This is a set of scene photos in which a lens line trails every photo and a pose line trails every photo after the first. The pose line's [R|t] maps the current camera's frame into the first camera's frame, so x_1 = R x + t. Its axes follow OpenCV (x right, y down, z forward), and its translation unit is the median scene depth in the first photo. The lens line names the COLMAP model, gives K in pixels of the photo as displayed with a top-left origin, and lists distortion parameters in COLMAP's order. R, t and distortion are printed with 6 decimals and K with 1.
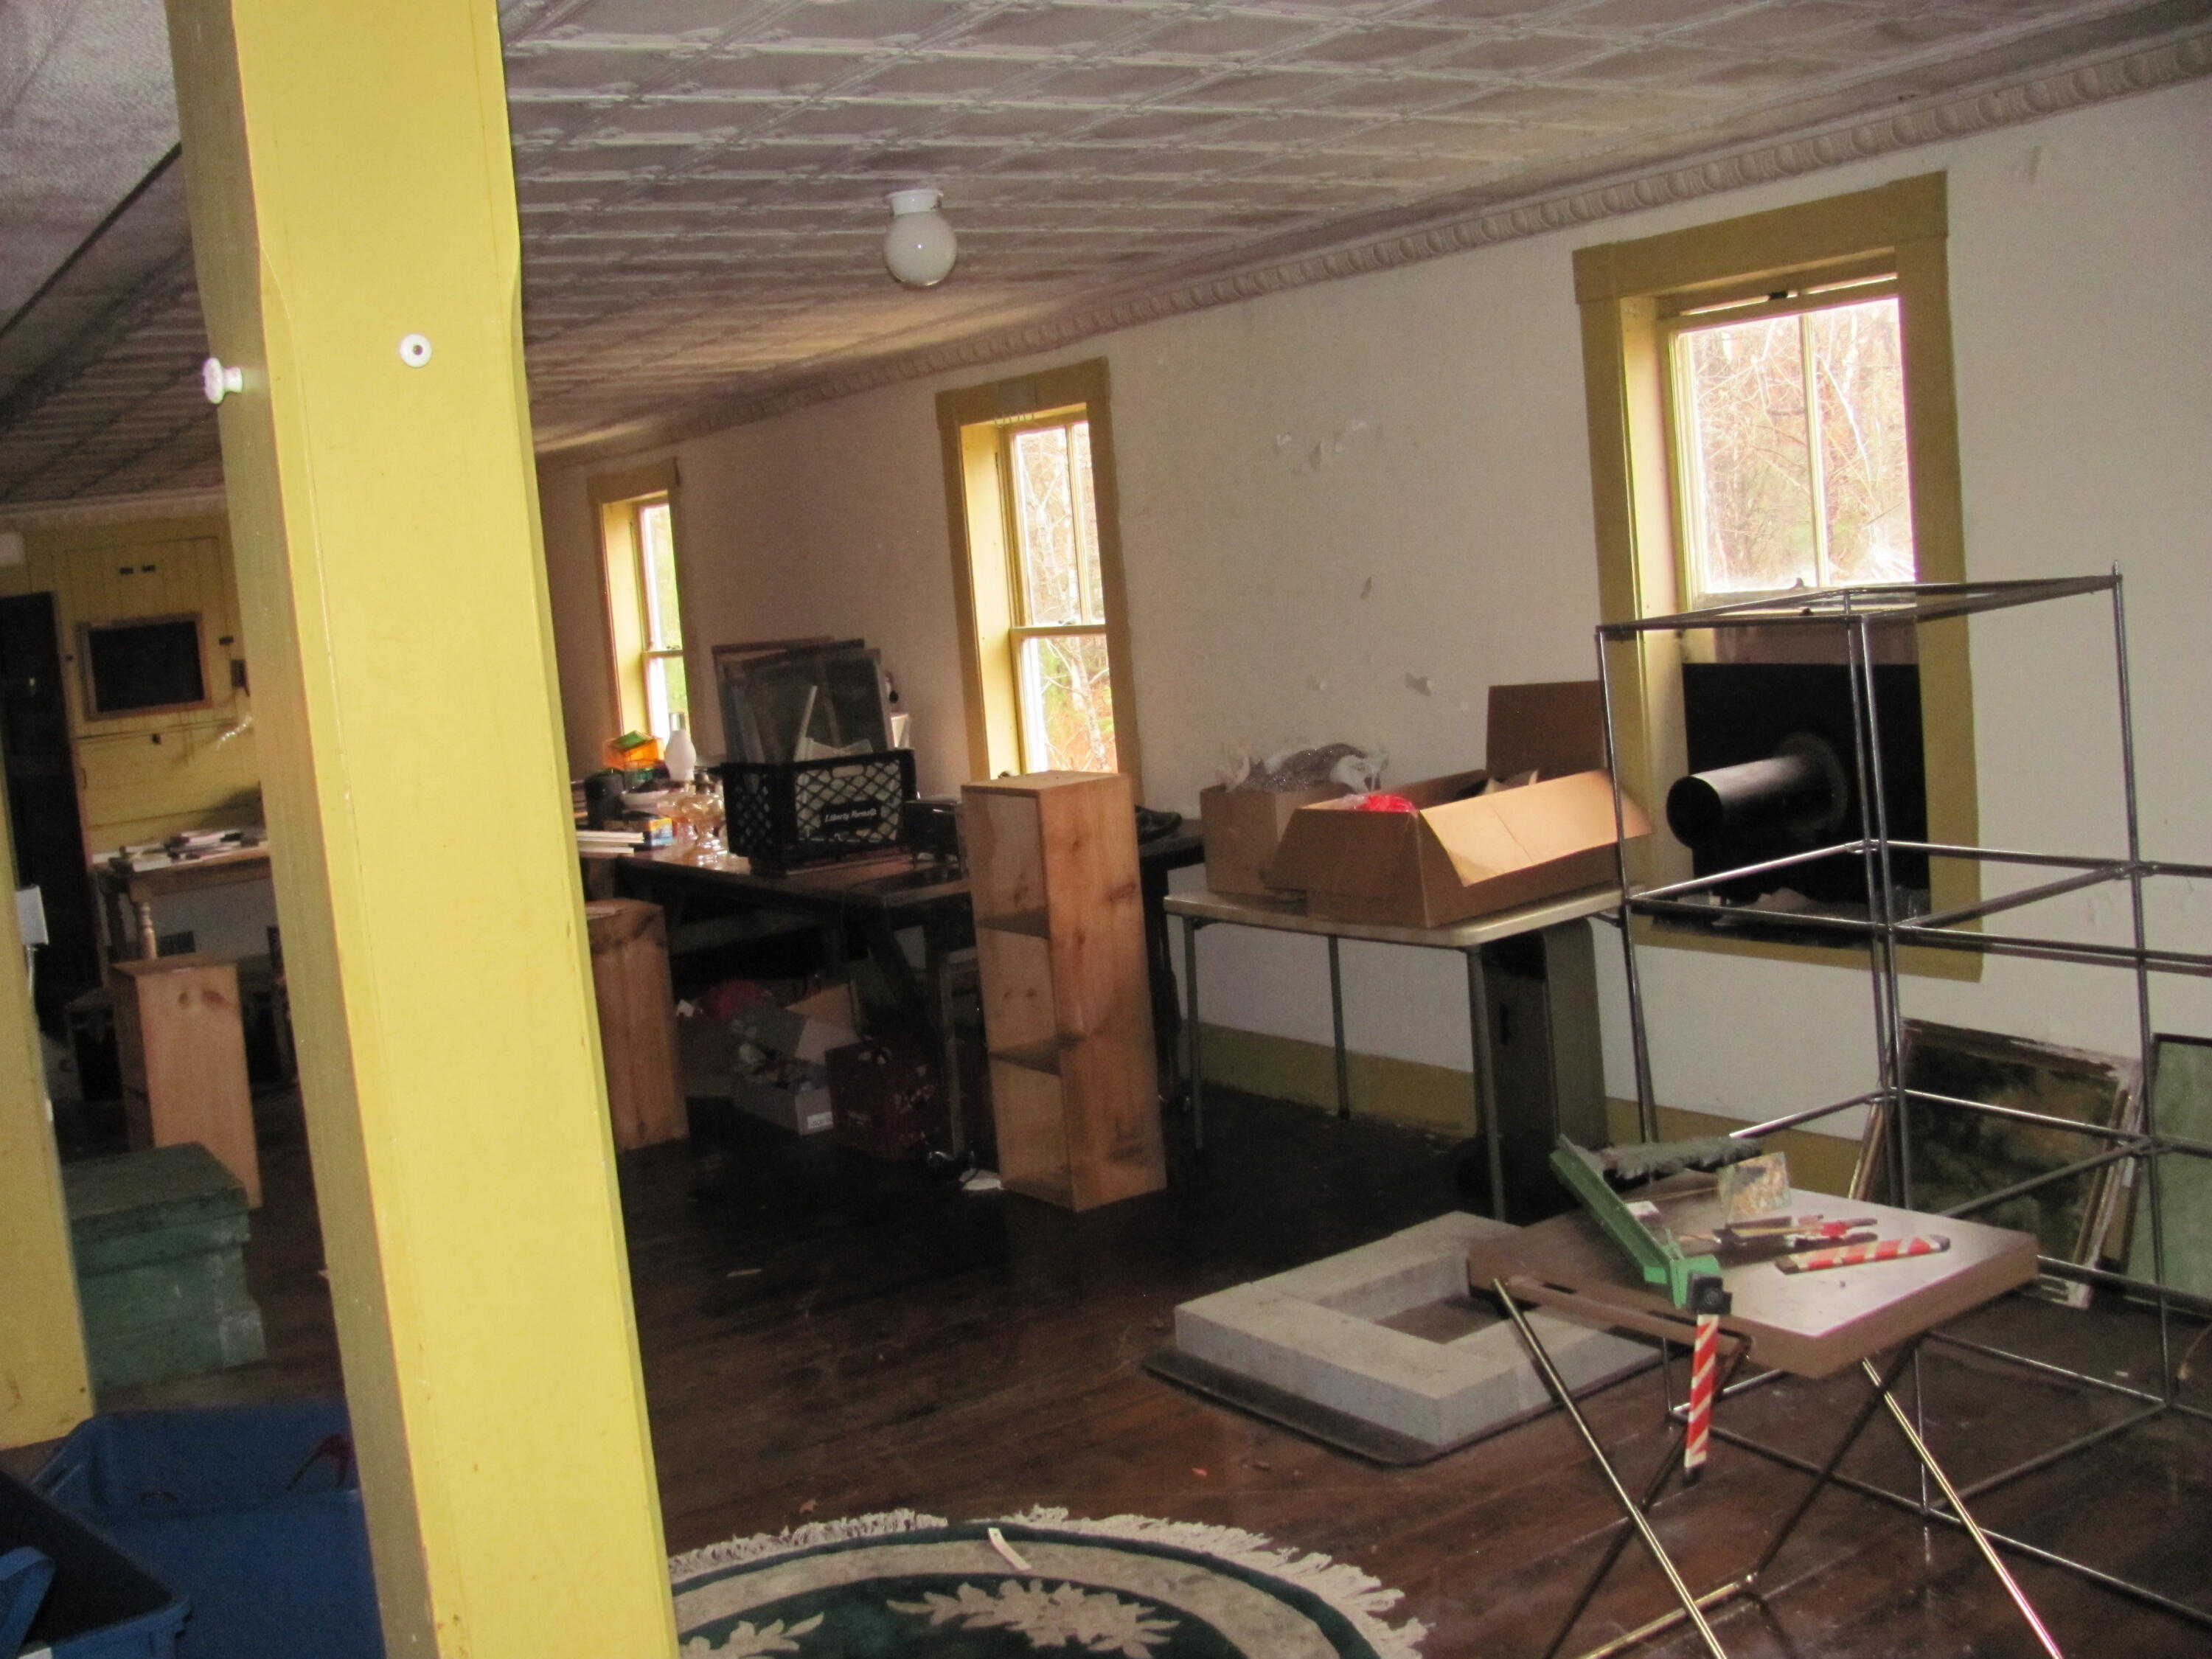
lens RADIAL K [[2300.6, 0, 1106.0], [0, 2300.6, 829.5], [0, 0, 1]] dist [-0.135752, 0.031027]
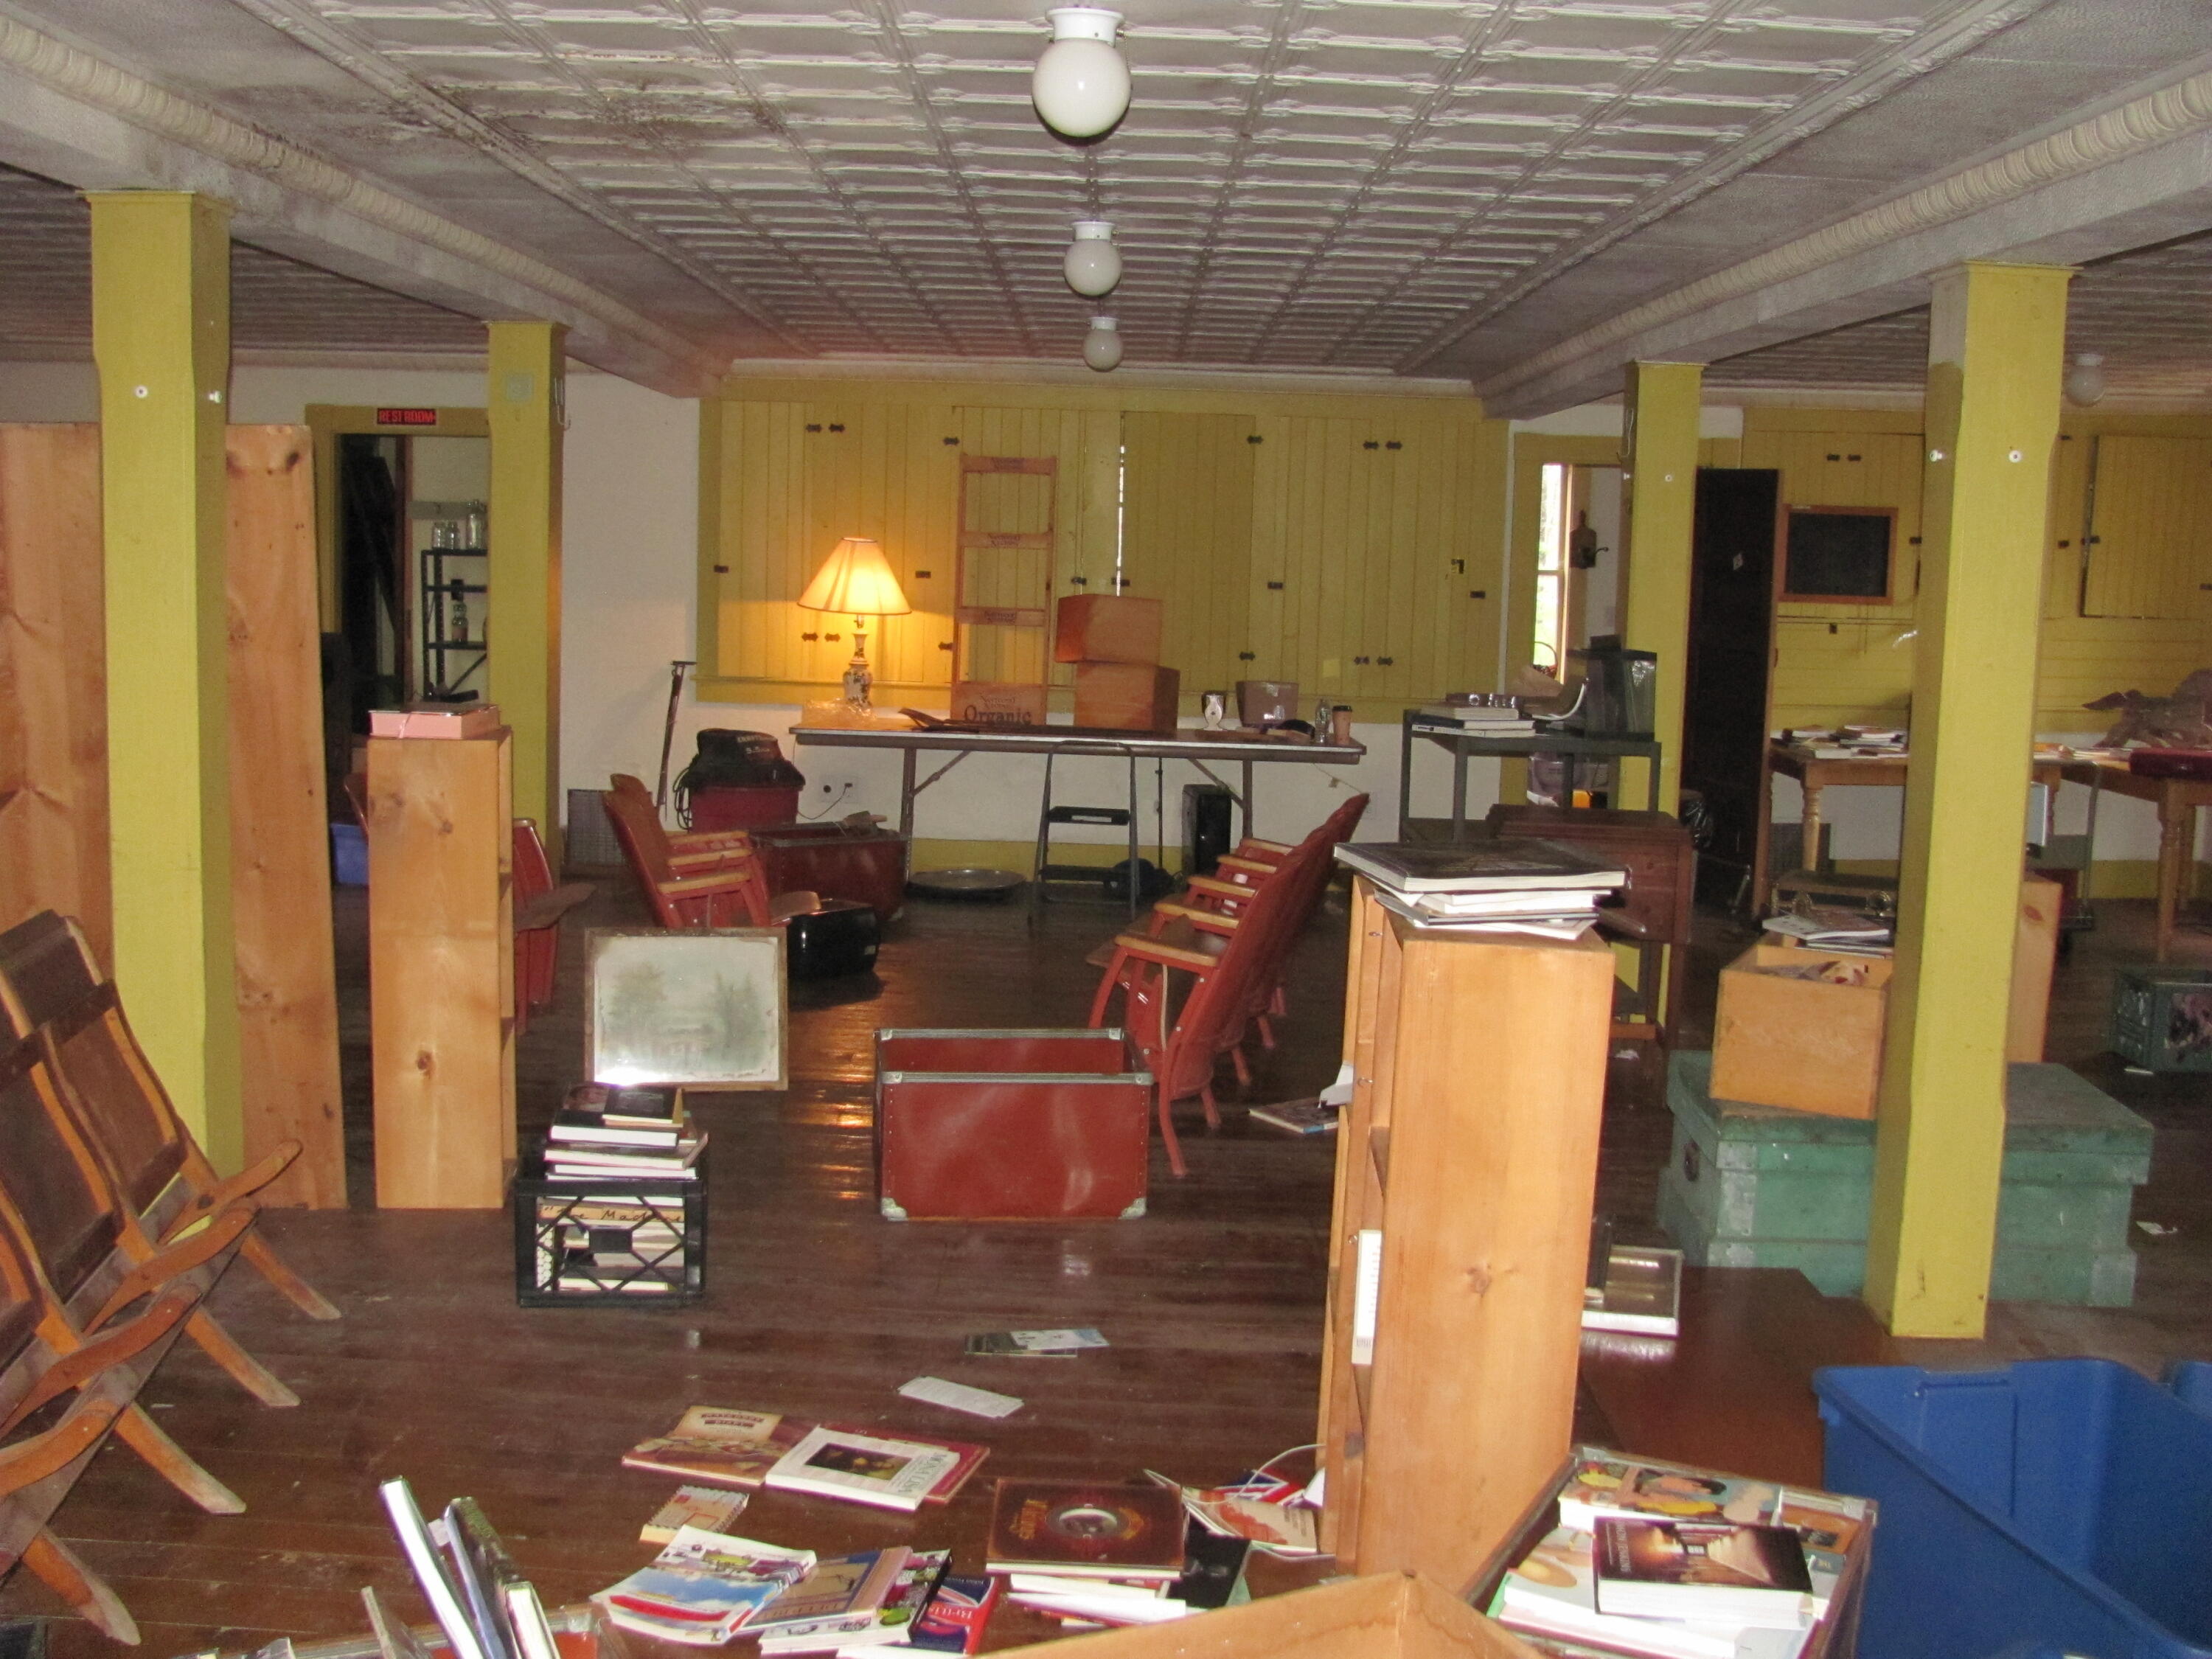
lens RADIAL K [[2300.6, 0, 1106.0], [0, 2300.6, 829.5], [0, 0, 1]] dist [-0.135752, 0.031027]
pose [[0.822188, 0.181868, -0.539381, -0.132890], [-0.160171, 0.983215, 0.087367, 0.011607], [0.546217, 0.014561, 0.837517, -0.019082]]
